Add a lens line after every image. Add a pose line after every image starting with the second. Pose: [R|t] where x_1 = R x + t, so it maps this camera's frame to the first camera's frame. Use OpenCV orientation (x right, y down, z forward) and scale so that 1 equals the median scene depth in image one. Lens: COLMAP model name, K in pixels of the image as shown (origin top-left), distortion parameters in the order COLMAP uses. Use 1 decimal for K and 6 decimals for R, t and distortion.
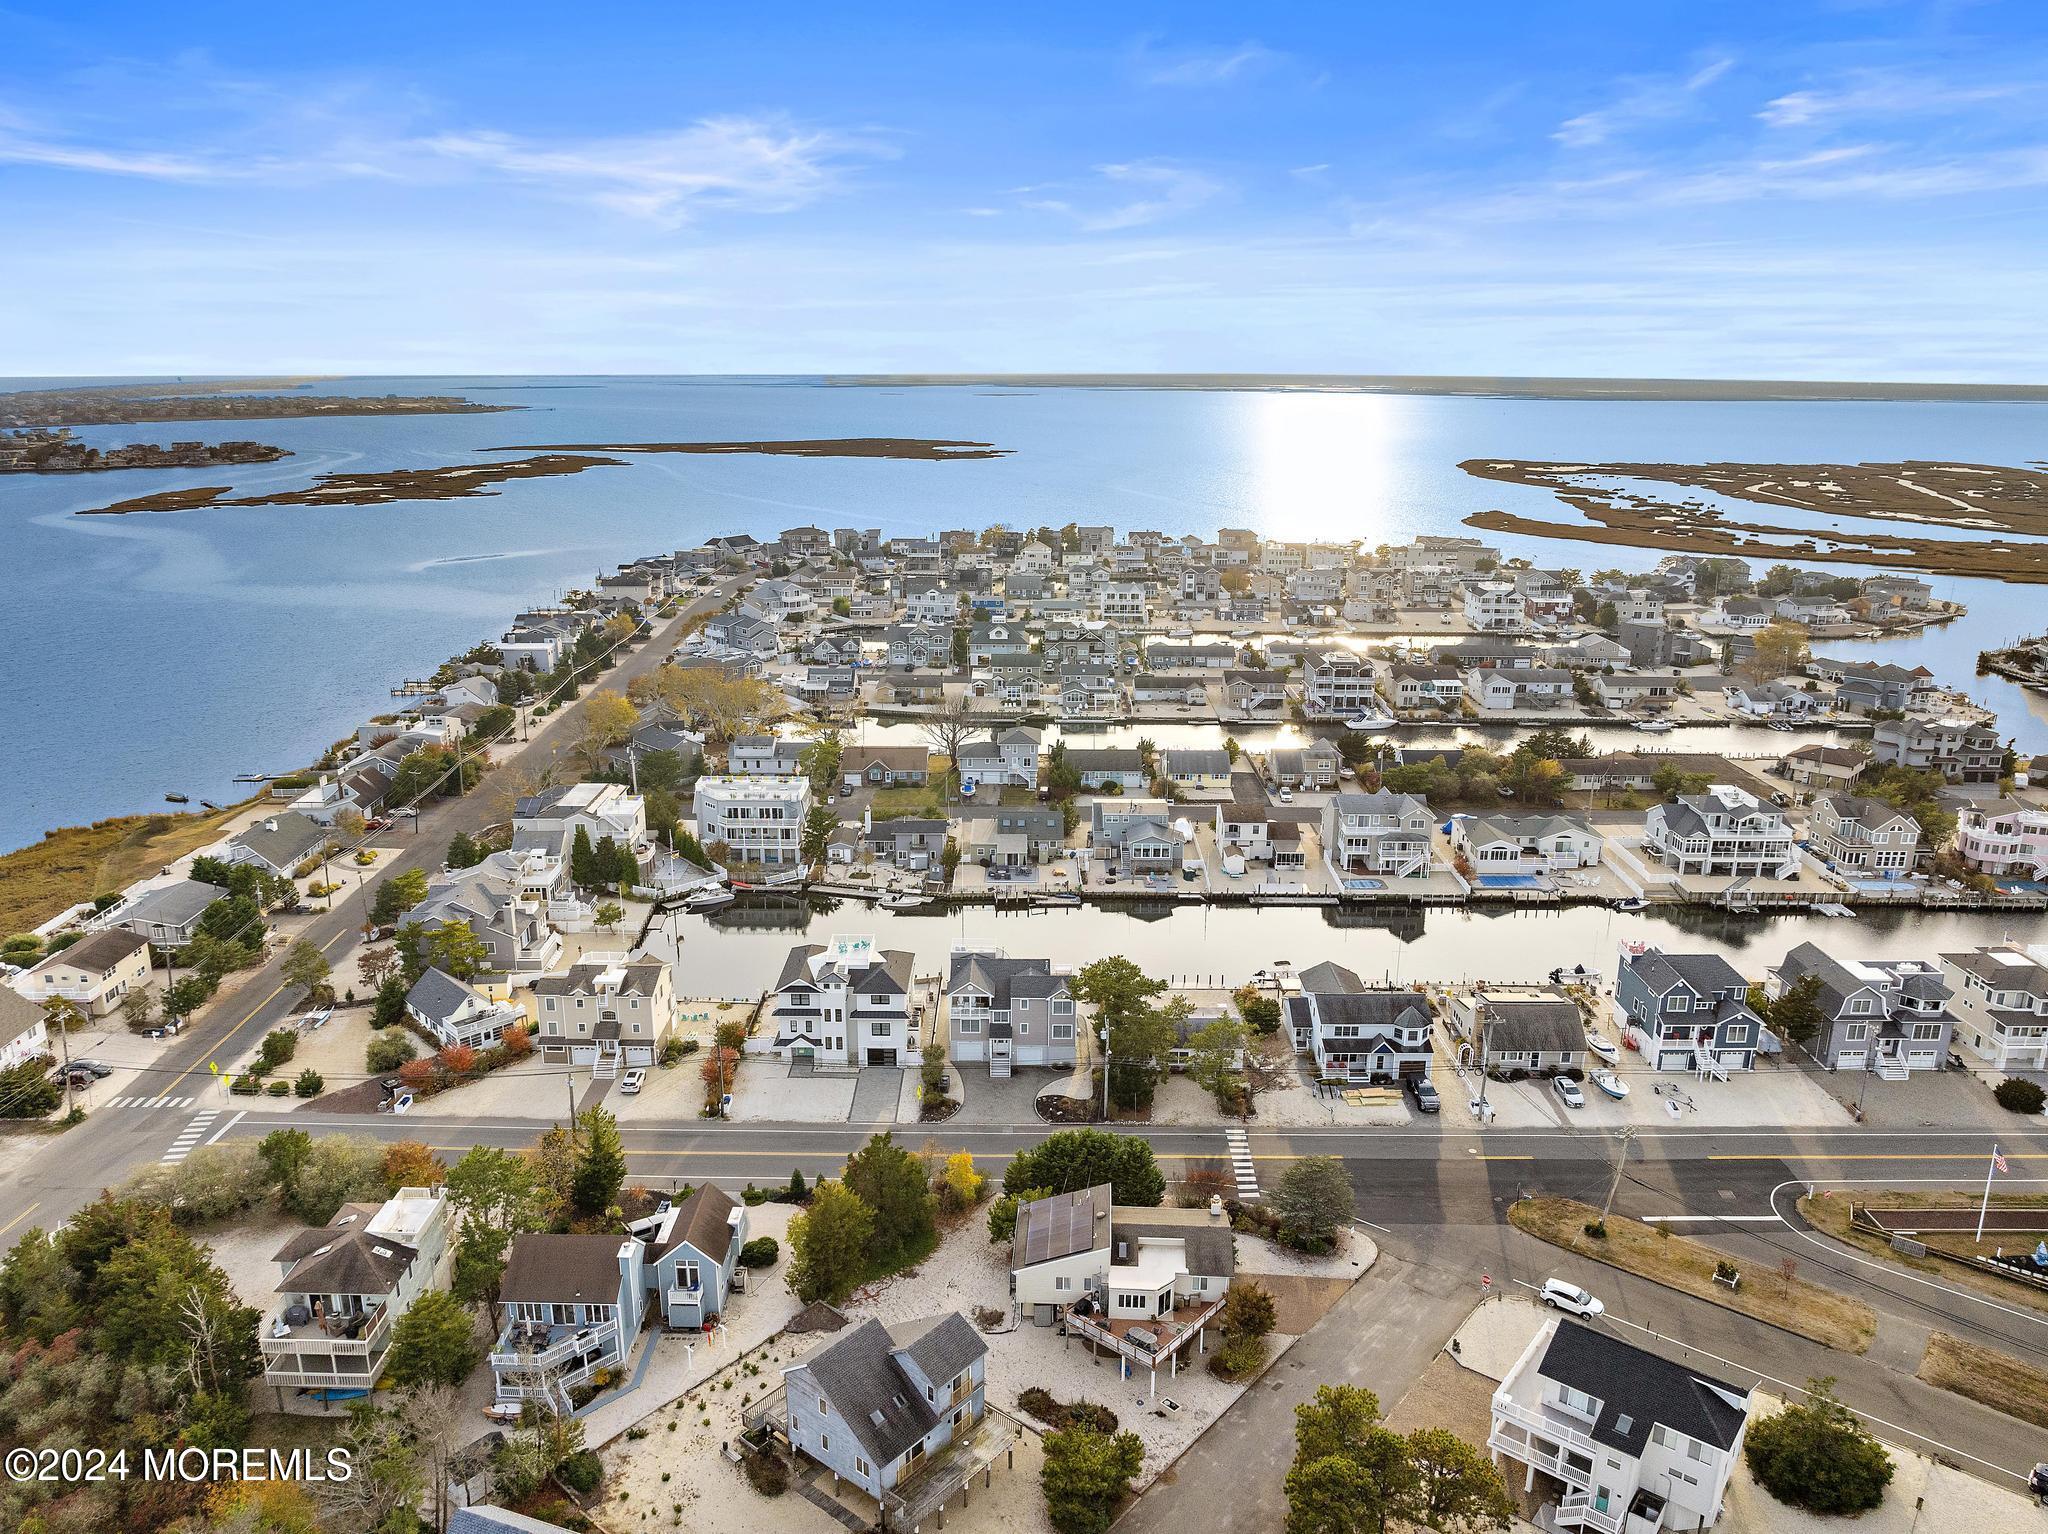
lens RADIAL K [[1435.8, 0, 1027.3], [0, 1435.8, 766.4], [0, 0, 1]] dist [-0.029448, -0.019726]
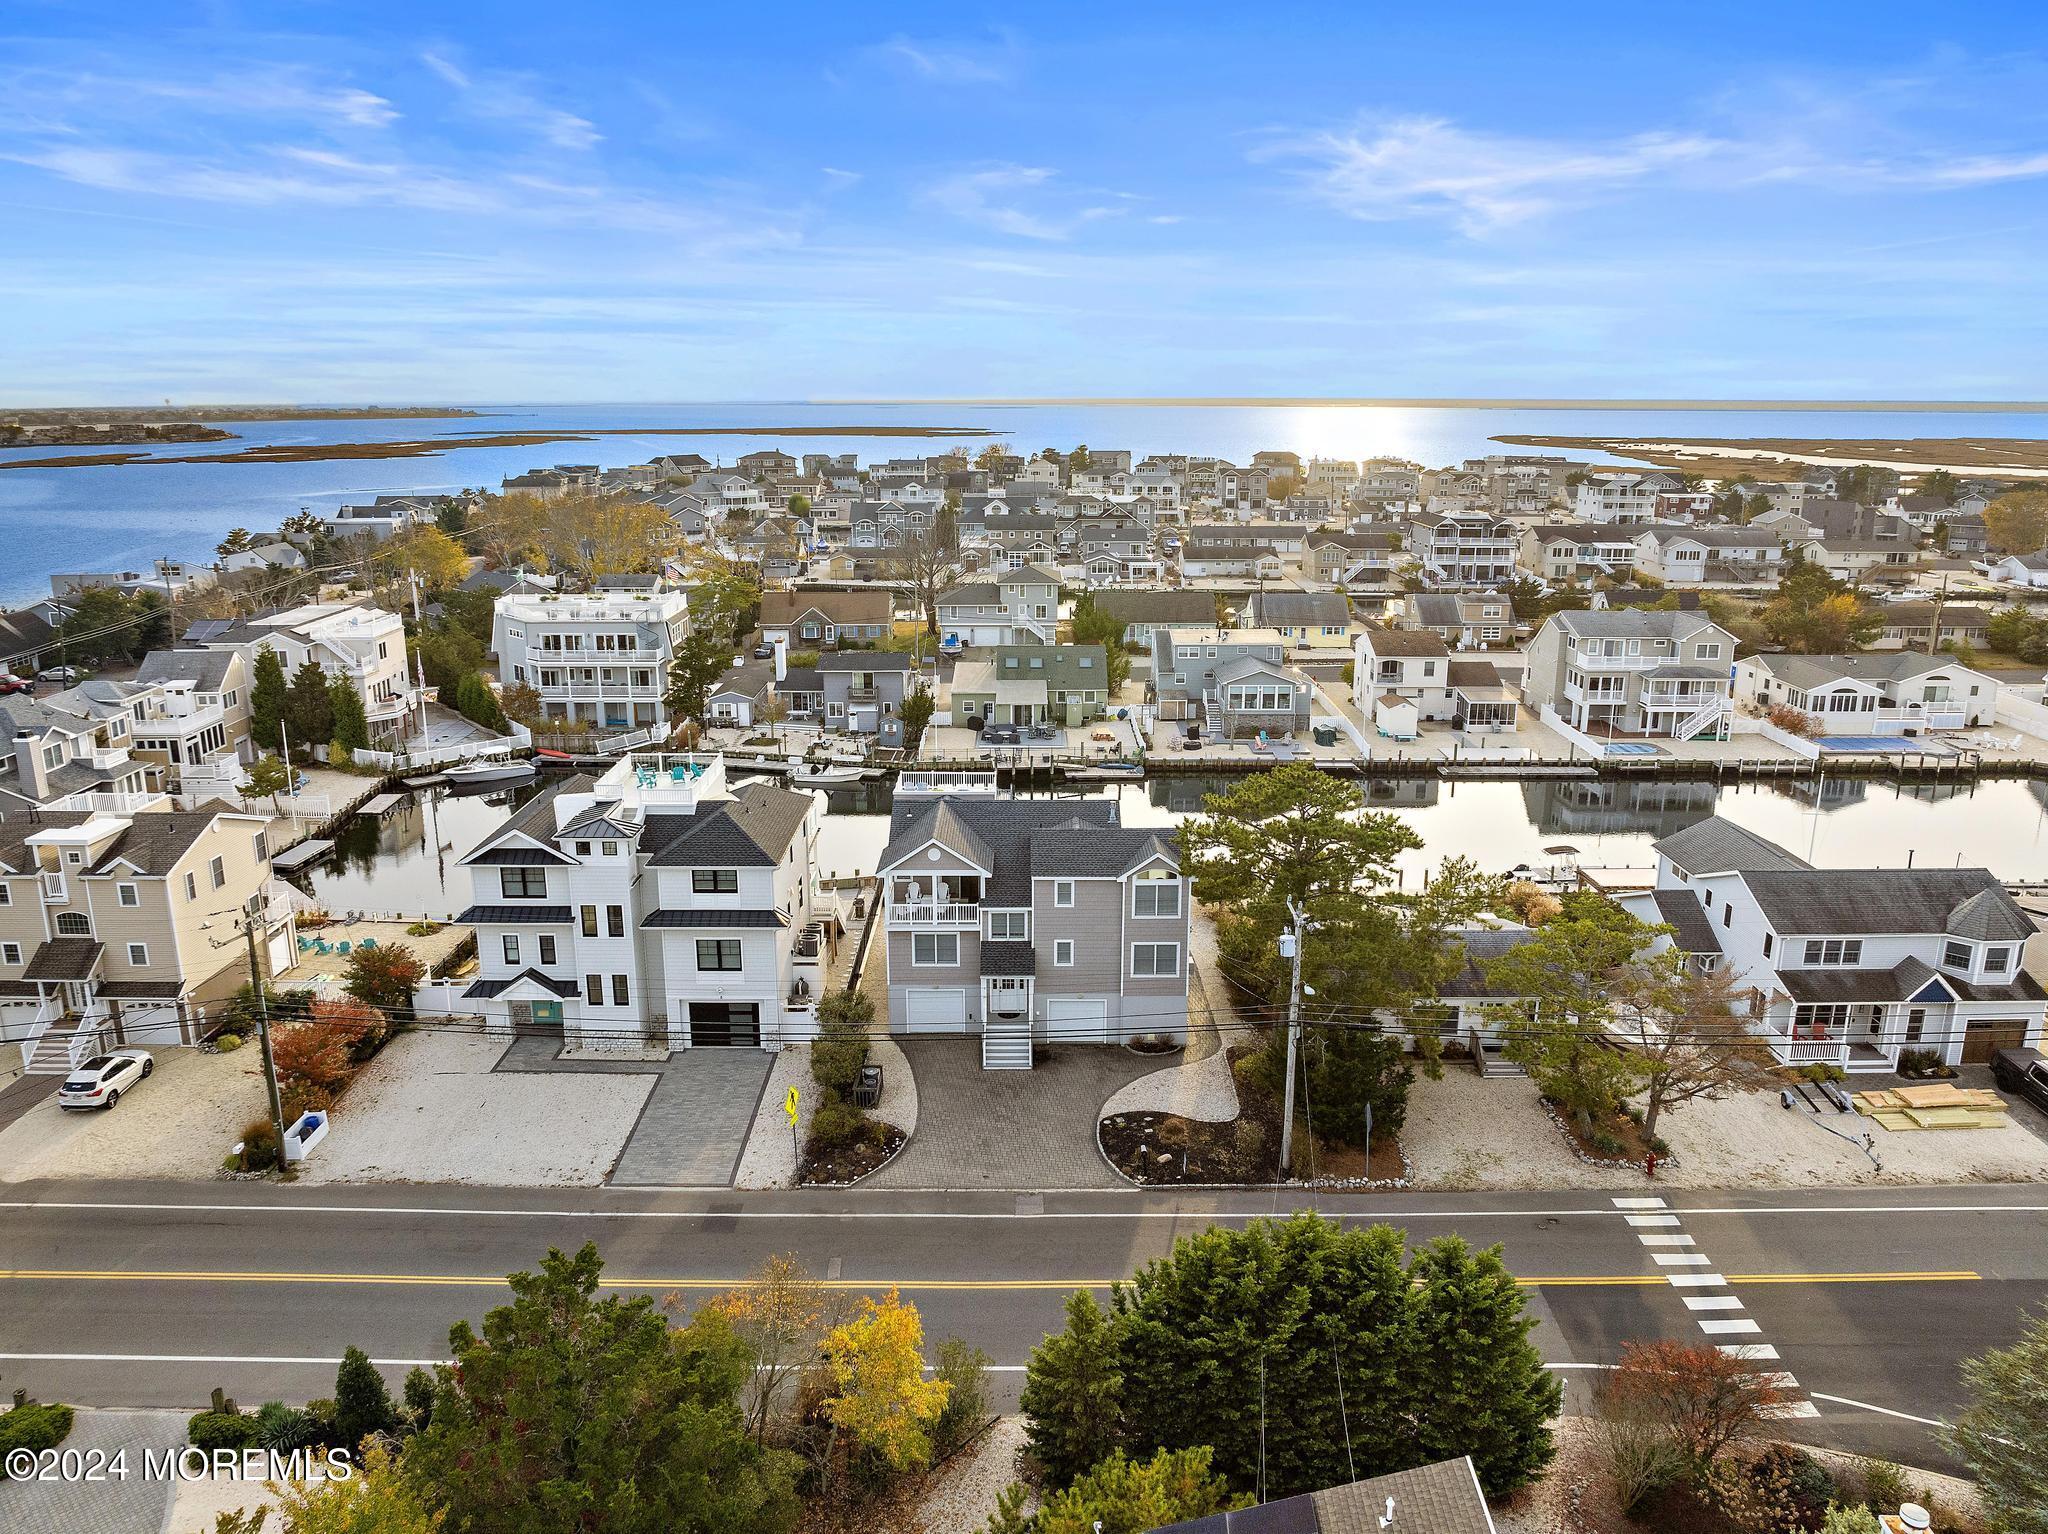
lens RADIAL K [[1435.8, 0, 1027.3], [0, 1435.8, 766.4], [0, 0, 1]] dist [-0.029448, -0.019726]
pose [[0.999984, -0.005520, 0.001438, -0.009619], [0.005544, 0.999828, -0.017697, 0.099290], [-0.001340, 0.017705, 0.999842, 0.424975]]
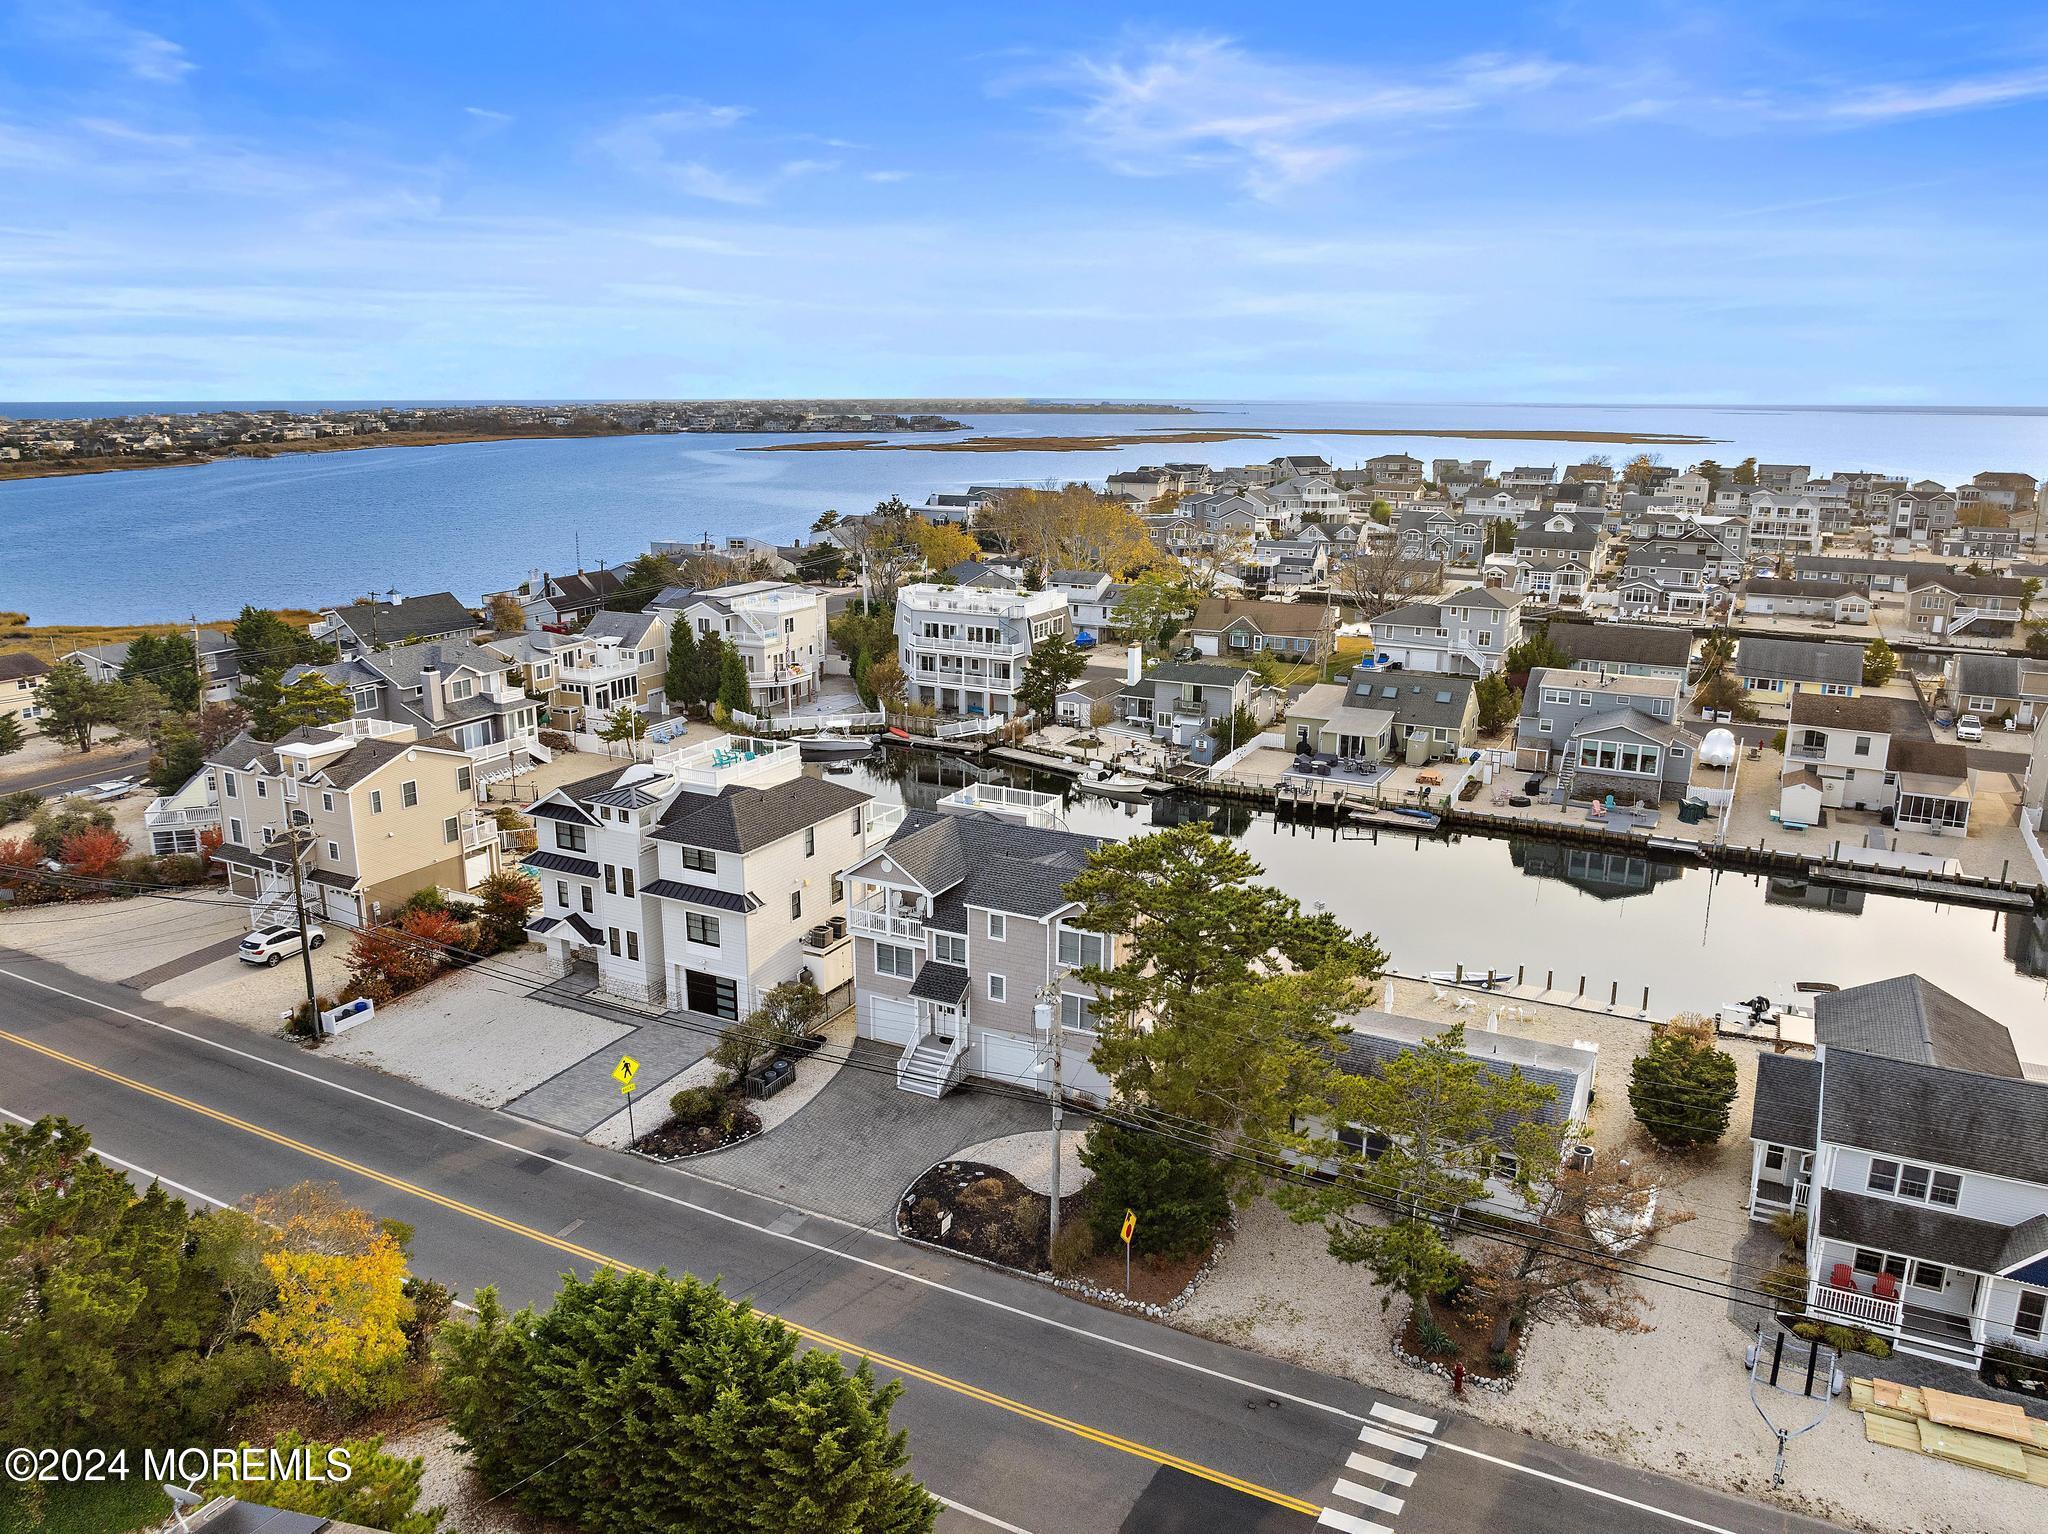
lens RADIAL K [[1448.4, 0, 1029.0], [0, 1448.4, 765.3], [0, 0, 1]] dist [-0.036818, -0.002306]
pose [[0.888585, 0.111654, -0.444915, 0.131060], [-0.121216, 0.992601, 0.007006, 0.085552], [0.442406, 0.047705, 0.895545, 0.466842]]
